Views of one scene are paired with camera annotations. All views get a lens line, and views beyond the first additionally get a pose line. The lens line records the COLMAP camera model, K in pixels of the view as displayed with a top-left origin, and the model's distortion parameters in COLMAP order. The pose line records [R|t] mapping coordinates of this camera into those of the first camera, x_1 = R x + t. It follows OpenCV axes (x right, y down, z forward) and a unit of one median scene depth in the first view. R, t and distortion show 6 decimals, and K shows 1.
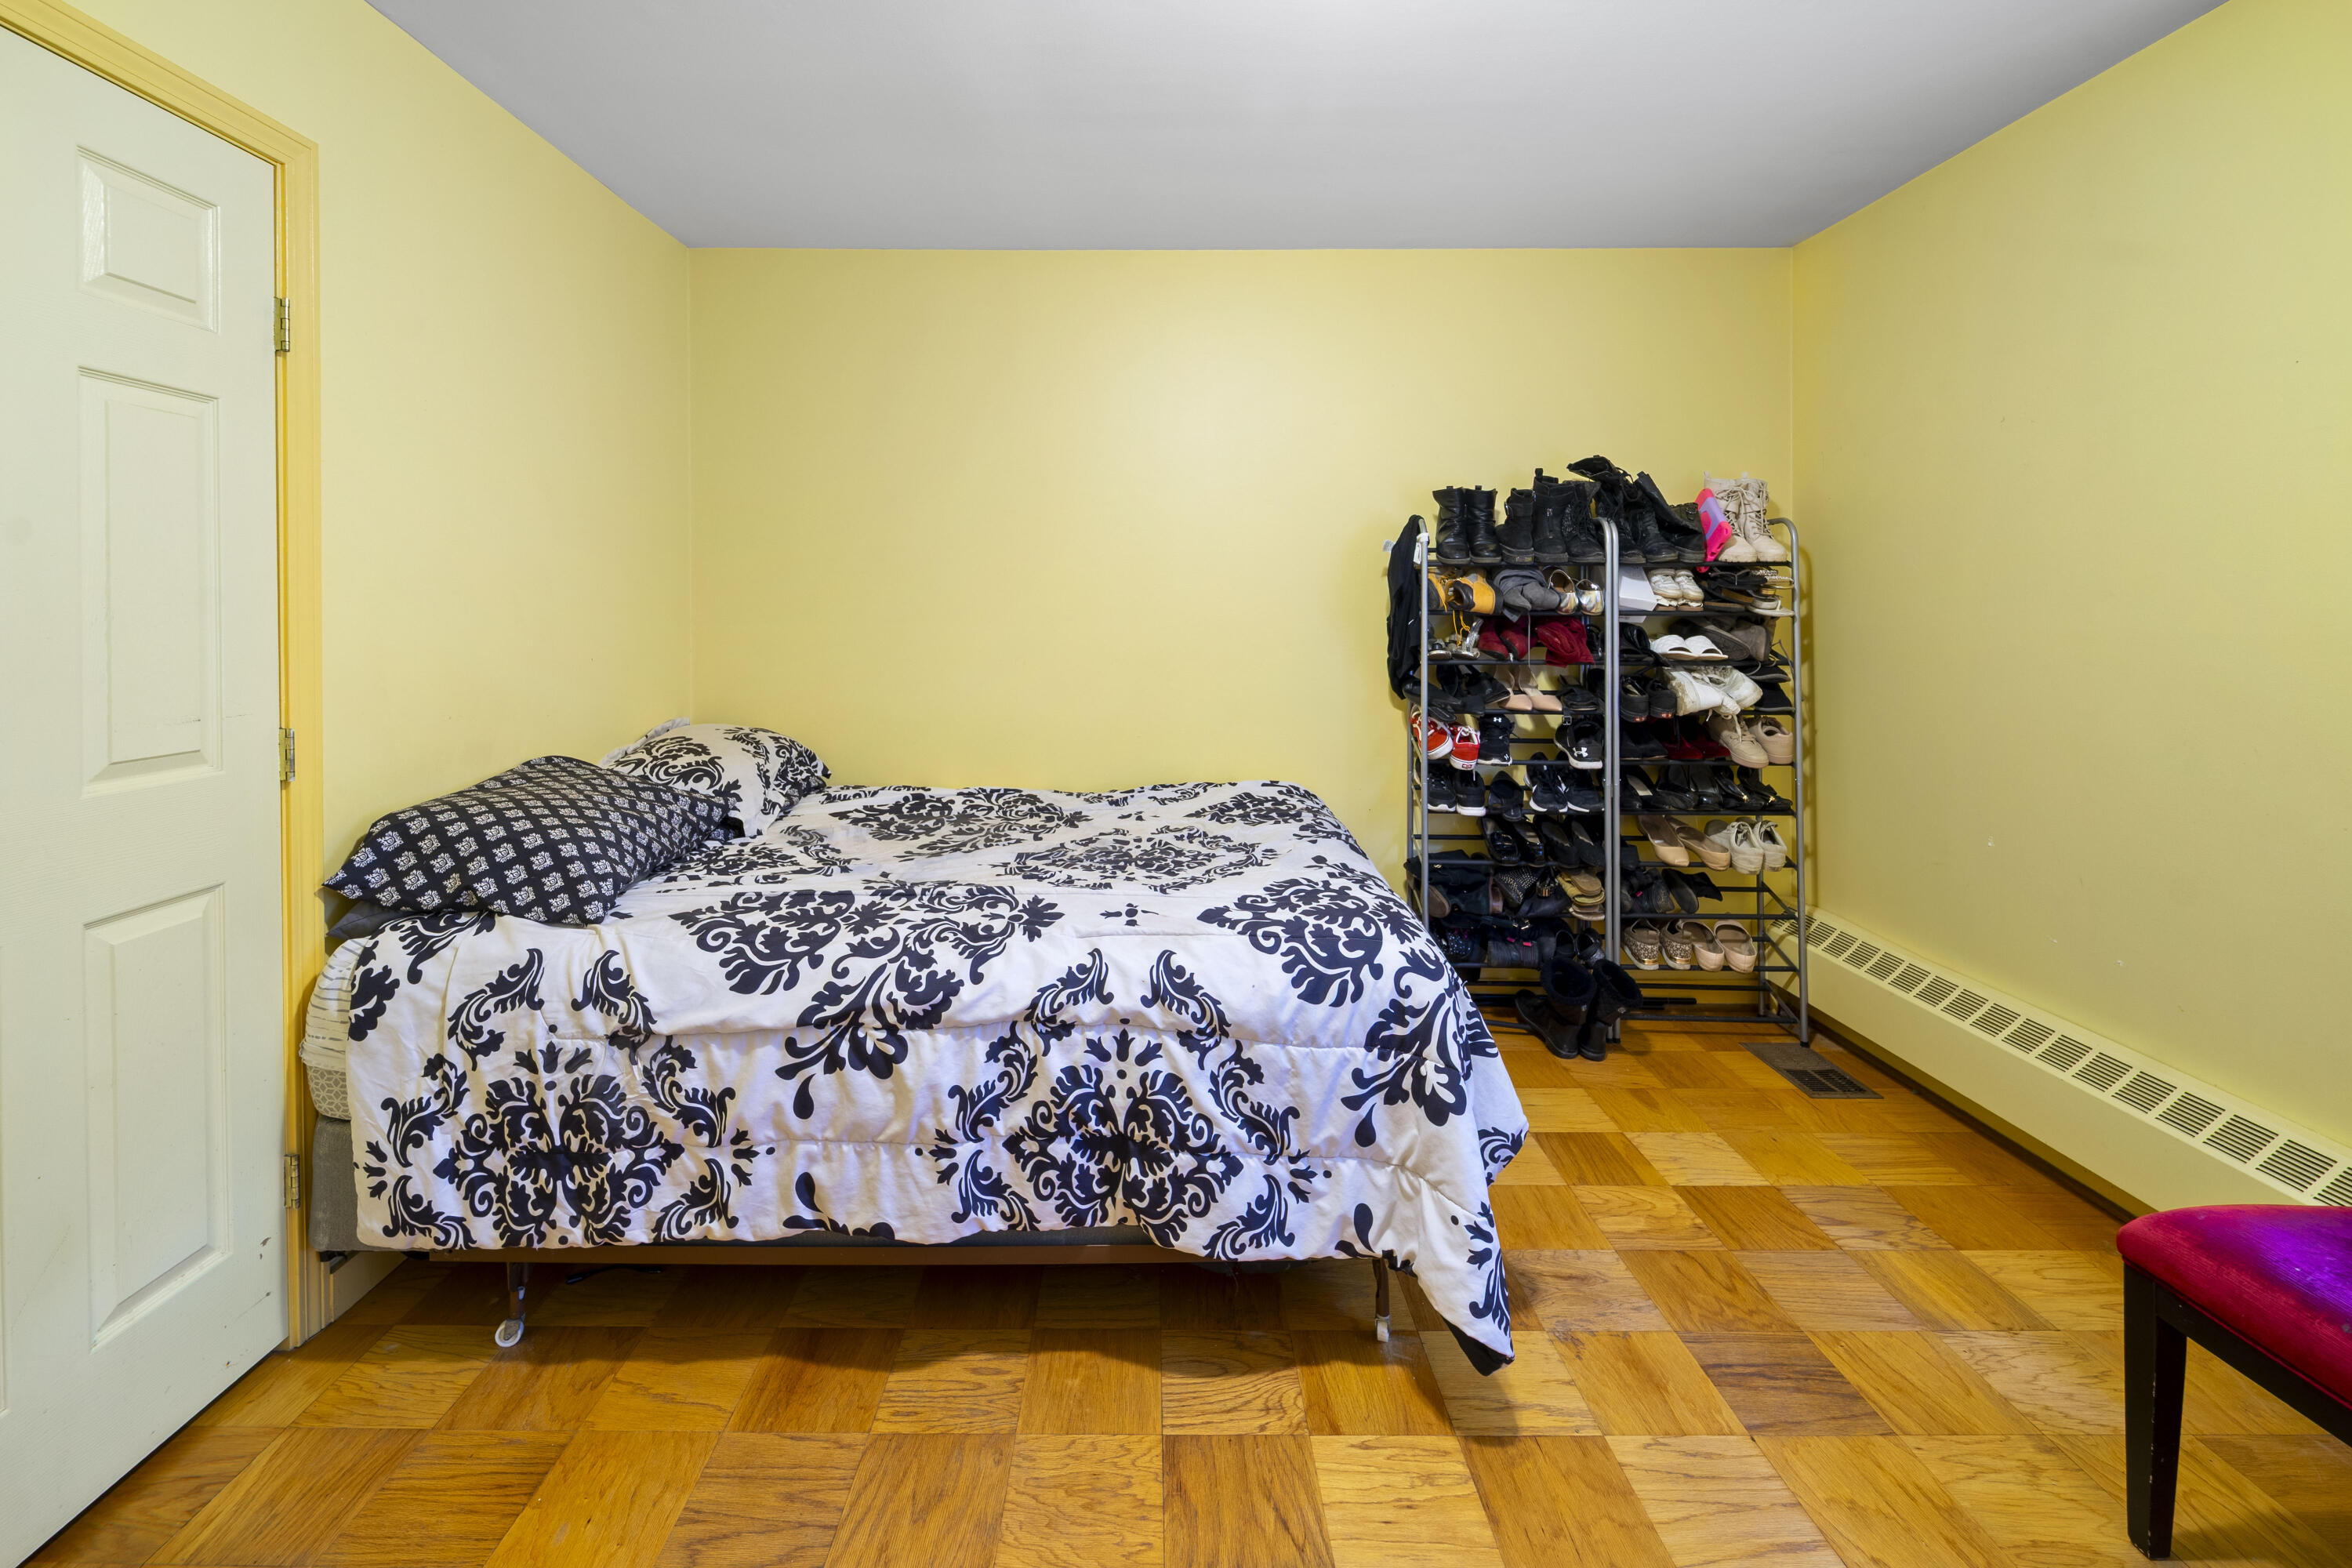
lens RADIAL K [[998.1, 0, 1167.5], [0, 998.1, 623.0], [0, 0, 1]] dist [0.002055, 0.000356]
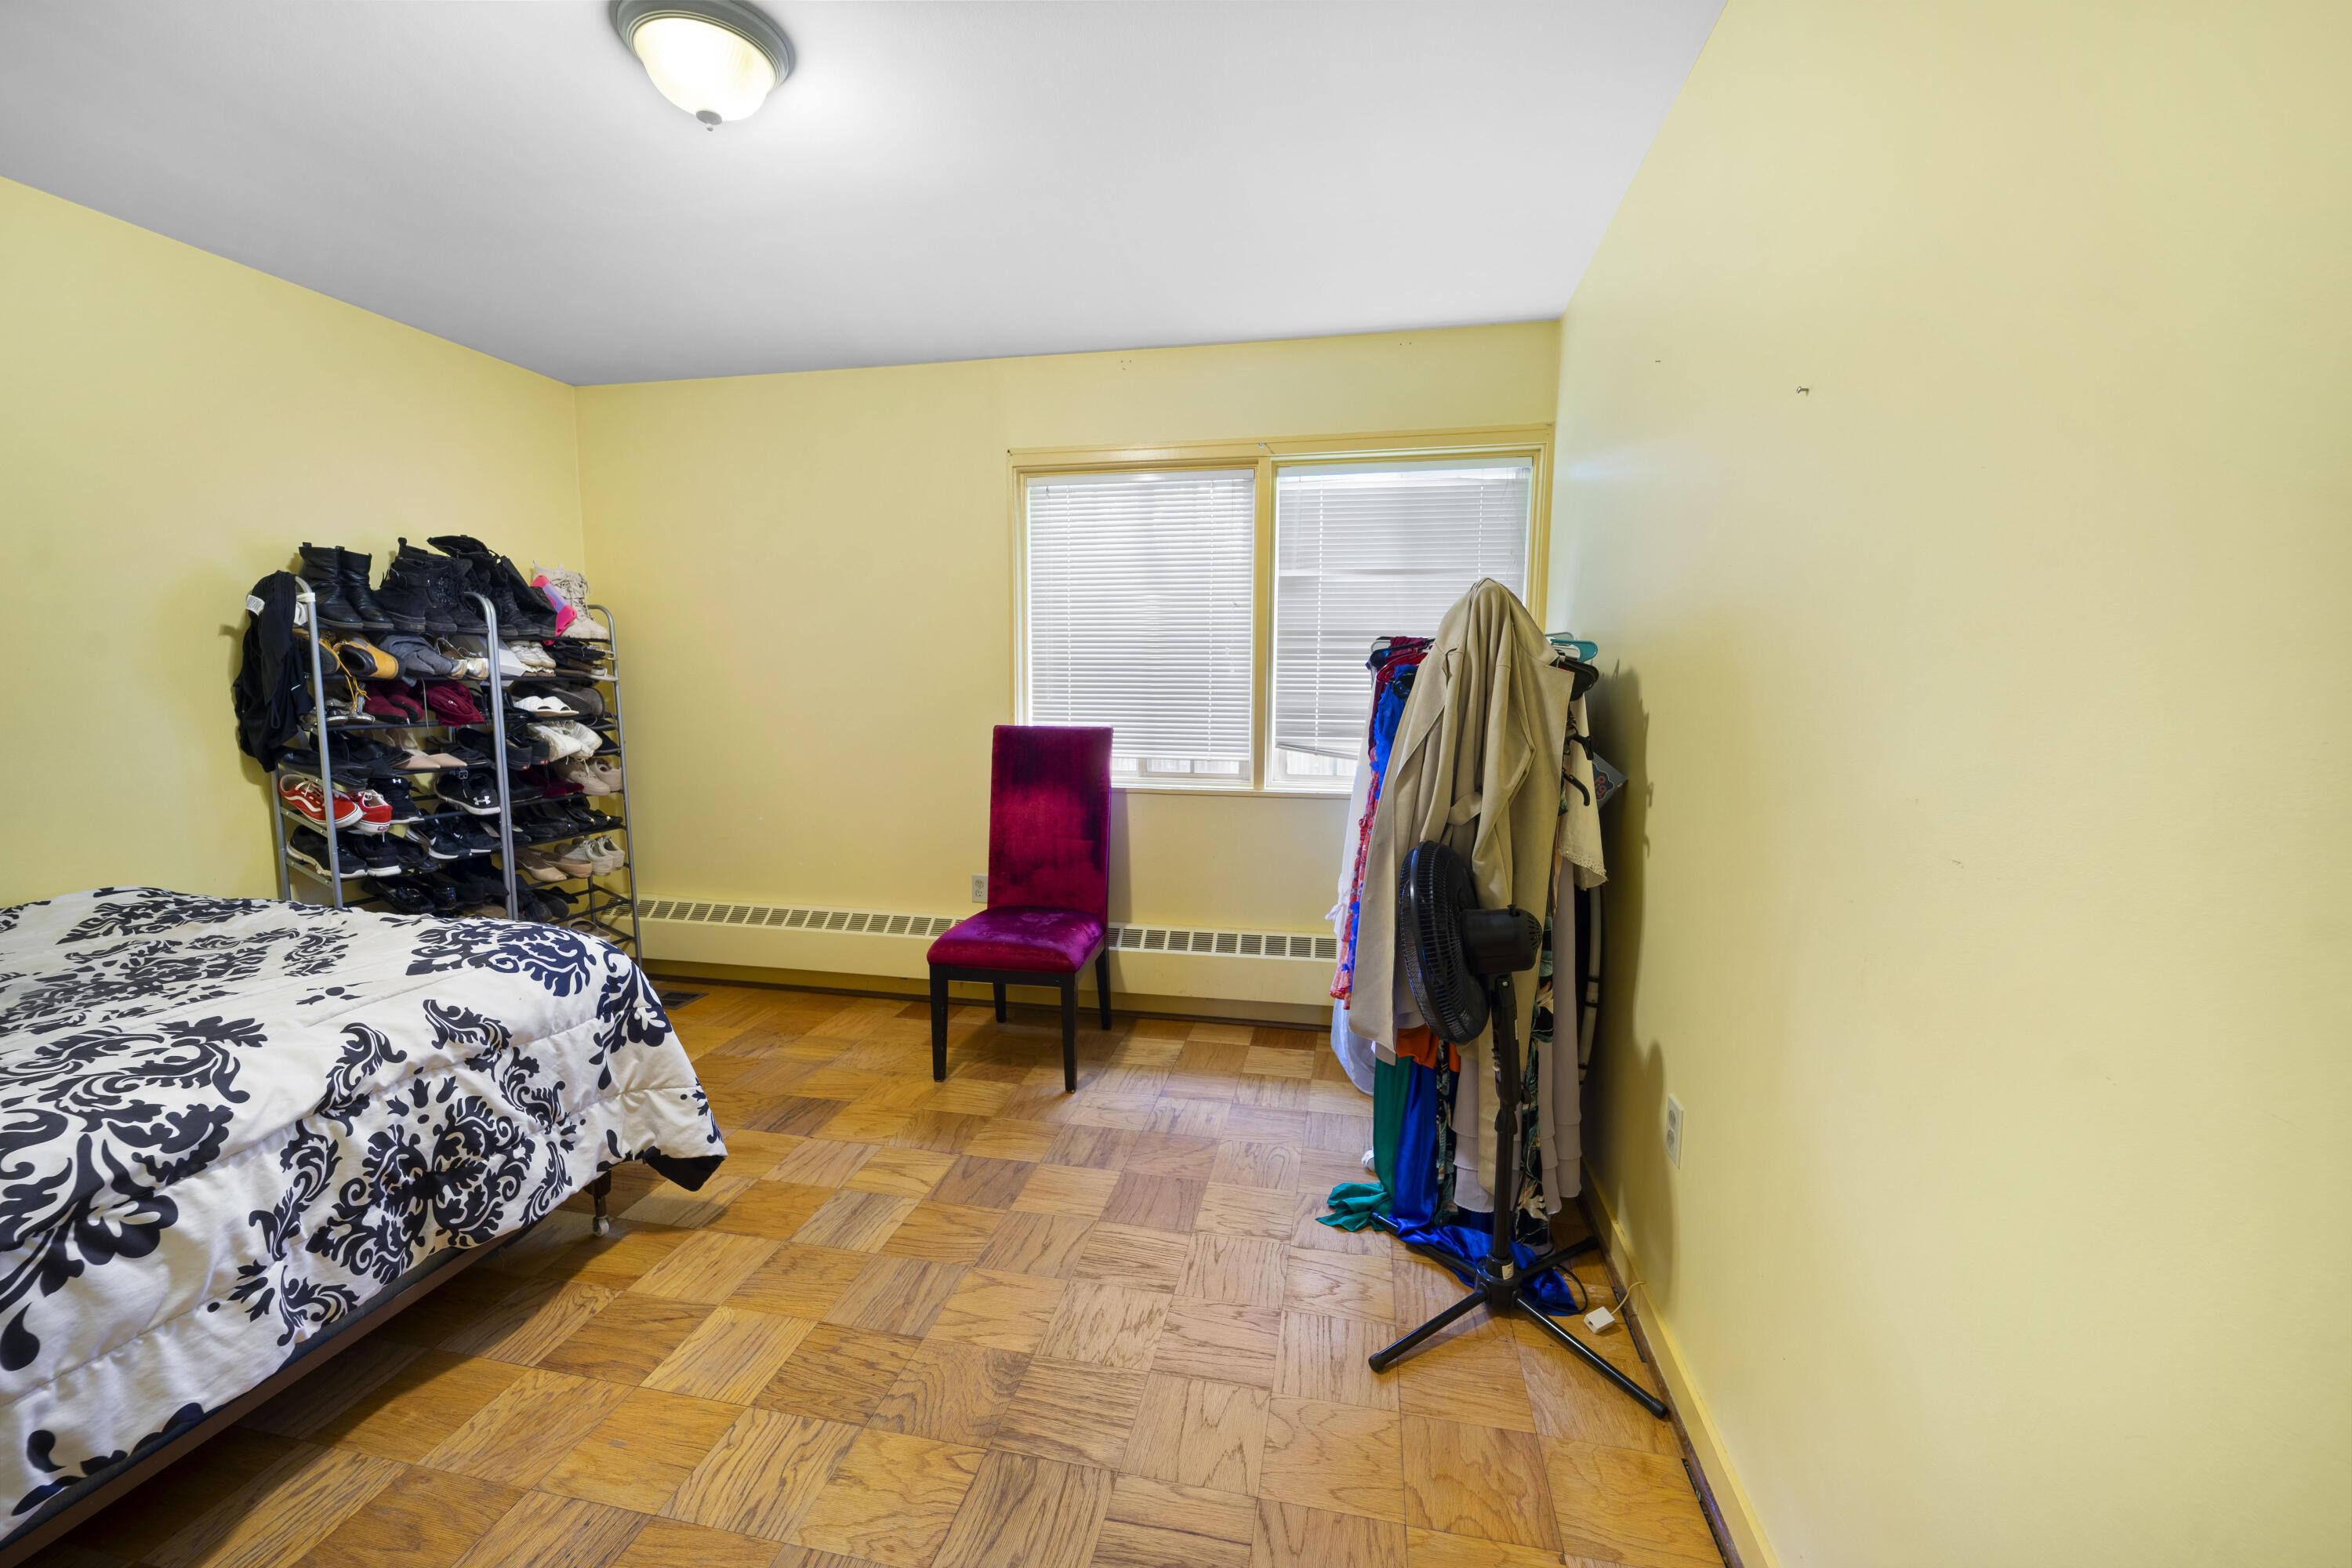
lens RADIAL K [[938.2, 0, 1163.8], [0, 938.2, 784.3], [0, 0, 1]] dist [-0.000882, -0.000875]
pose [[0.201792, -0.107673, 0.973492, -0.815267], [0.003497, 0.994012, 0.109218, -0.006267], [-0.979422, -0.018635, 0.200960, 0.038892]]
